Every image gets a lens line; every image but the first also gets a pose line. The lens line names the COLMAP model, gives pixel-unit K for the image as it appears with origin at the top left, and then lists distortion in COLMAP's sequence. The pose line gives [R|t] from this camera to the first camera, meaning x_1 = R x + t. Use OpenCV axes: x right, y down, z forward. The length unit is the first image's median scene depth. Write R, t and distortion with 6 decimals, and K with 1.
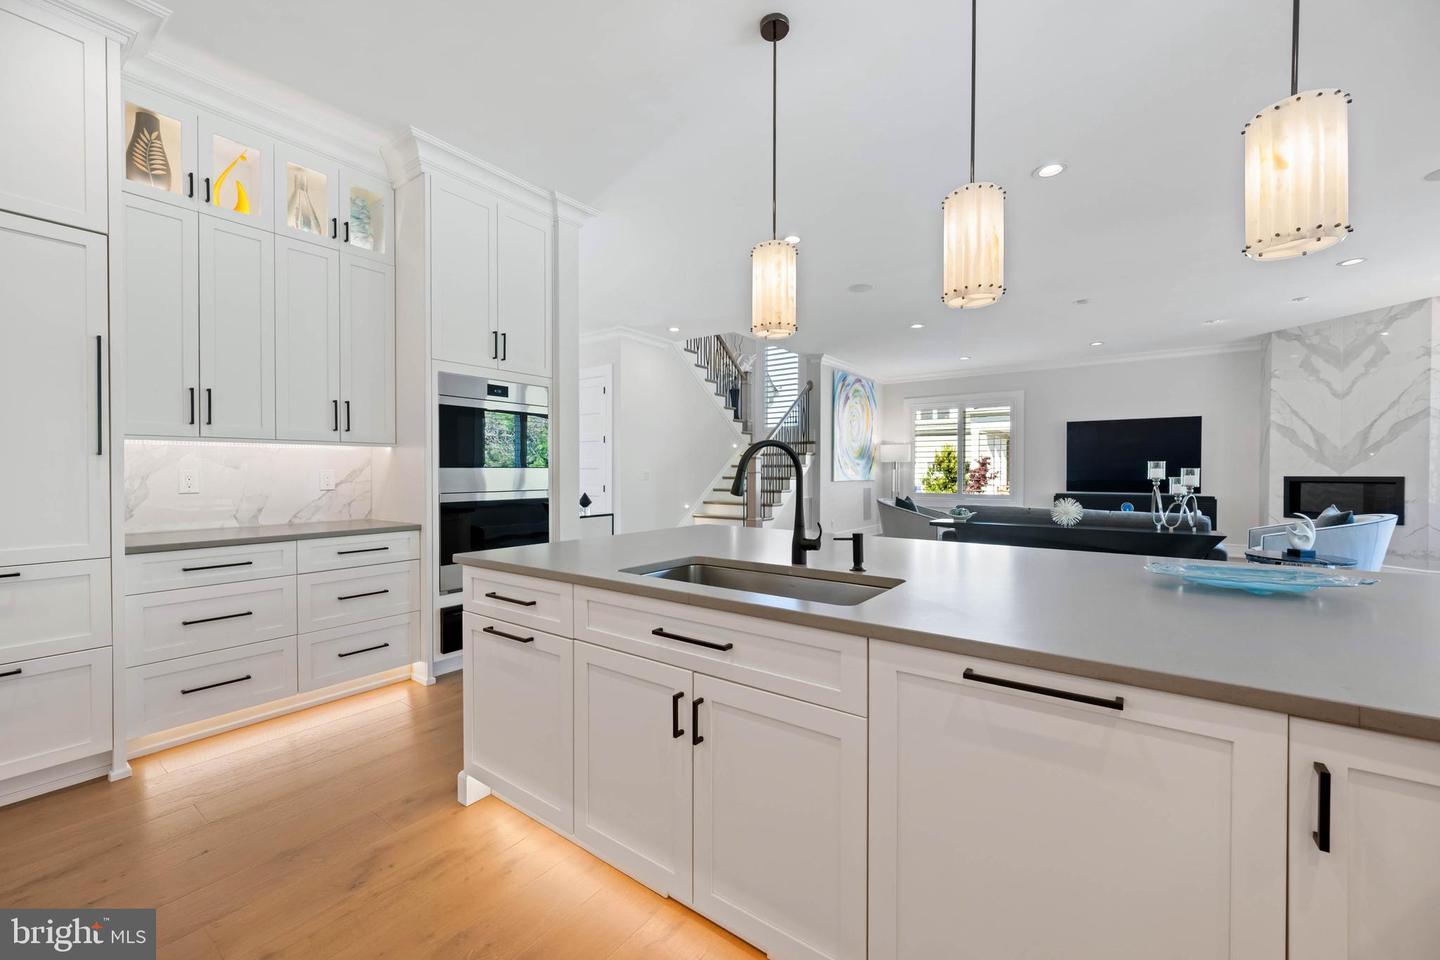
lens RADIAL K [[564.8, 0, 723.6], [0, 564.8, 473.9], [0, 0, 1]] dist [0.005510, -0.001405]
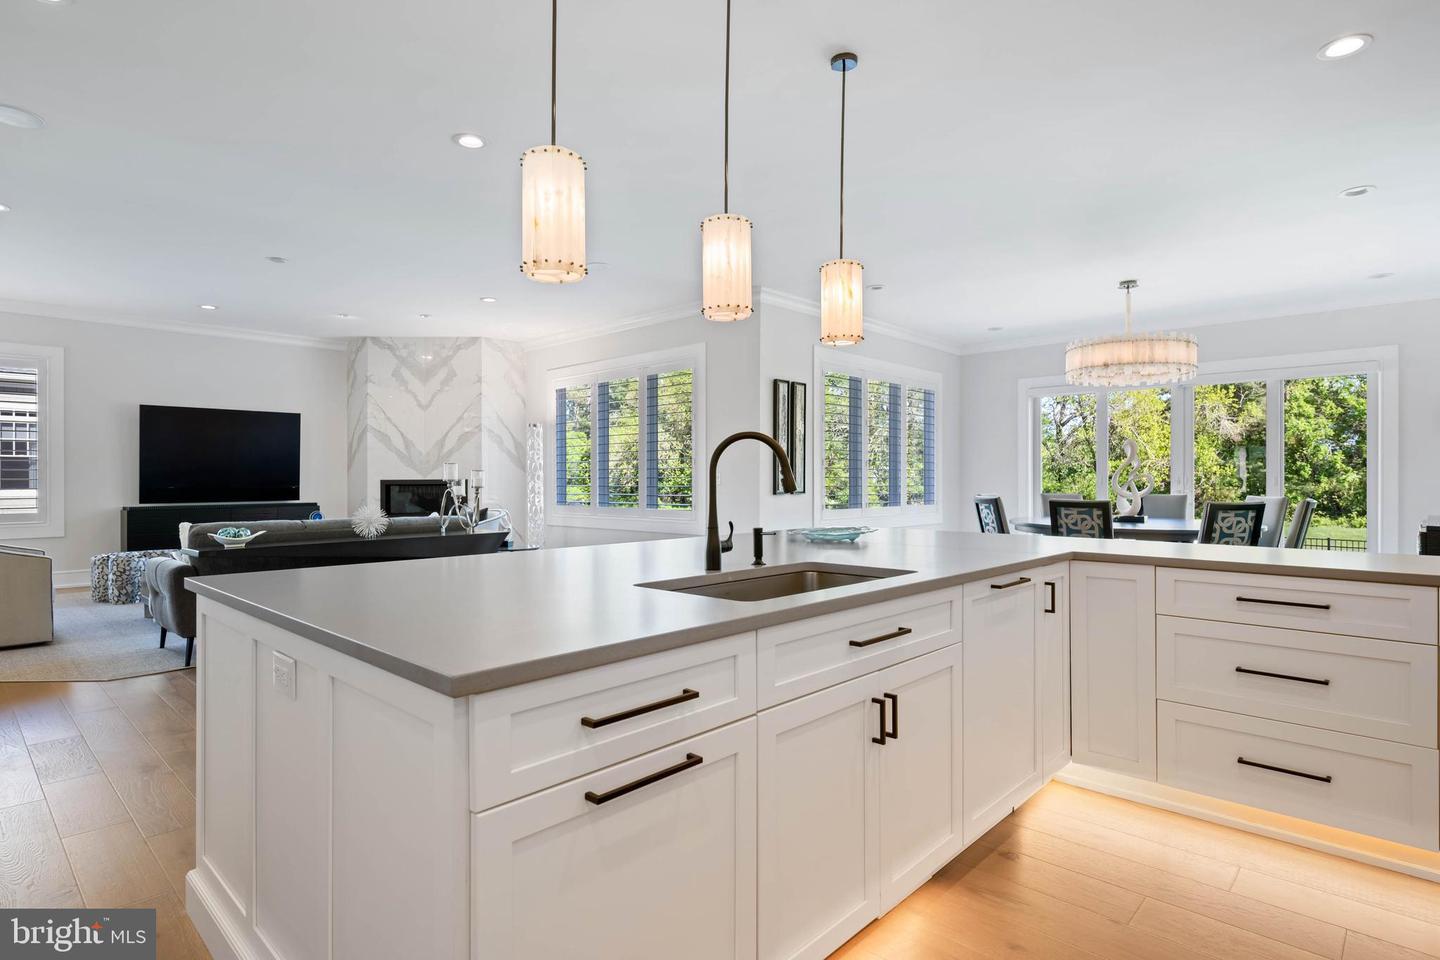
lens RADIAL K [[749.9, 0, 709.1], [0, 749.9, 475.5], [0, 0, 1]] dist [-0.002686, 0.001027]
pose [[0.132172, 0.001586, 0.991226, -0.858220], [0.006376, 0.999977, -0.002450, 0.011019], [-0.991206, 0.006644, 0.132159, 0.704812]]
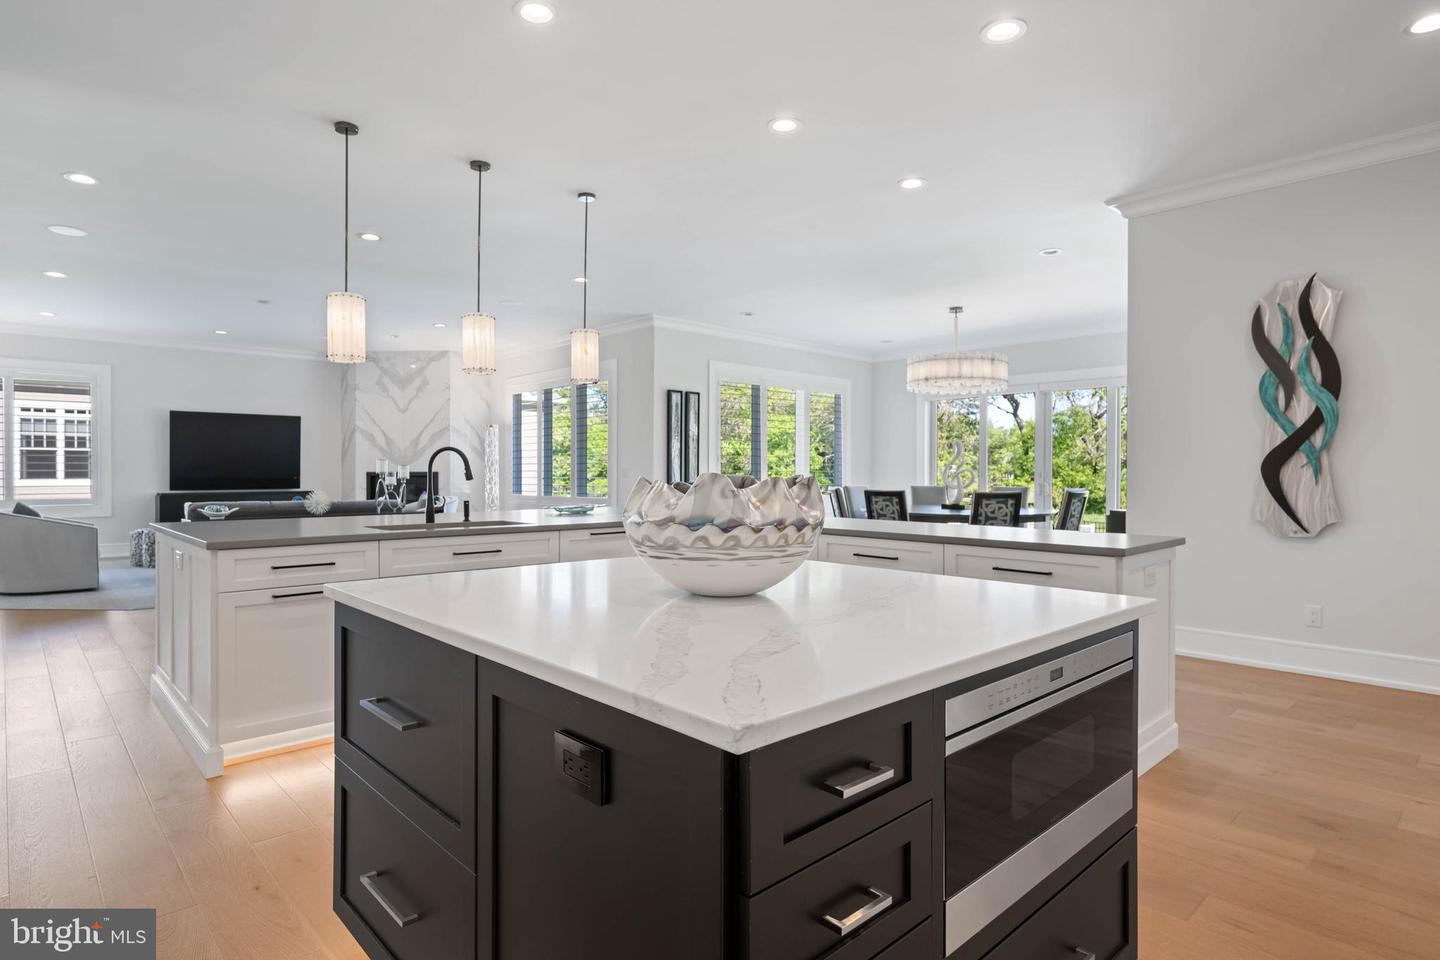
lens RADIAL K [[781.7, 0, 716.1], [0, 781.7, 474.8], [0, 0, 1]] dist [-0.001817, 0.001092]
pose [[0.194582, -0.006530, 0.980865, -1.578520], [0.003717, 0.999976, 0.005919, 0.010011], [-0.980879, 0.002494, 0.194601, -0.200812]]
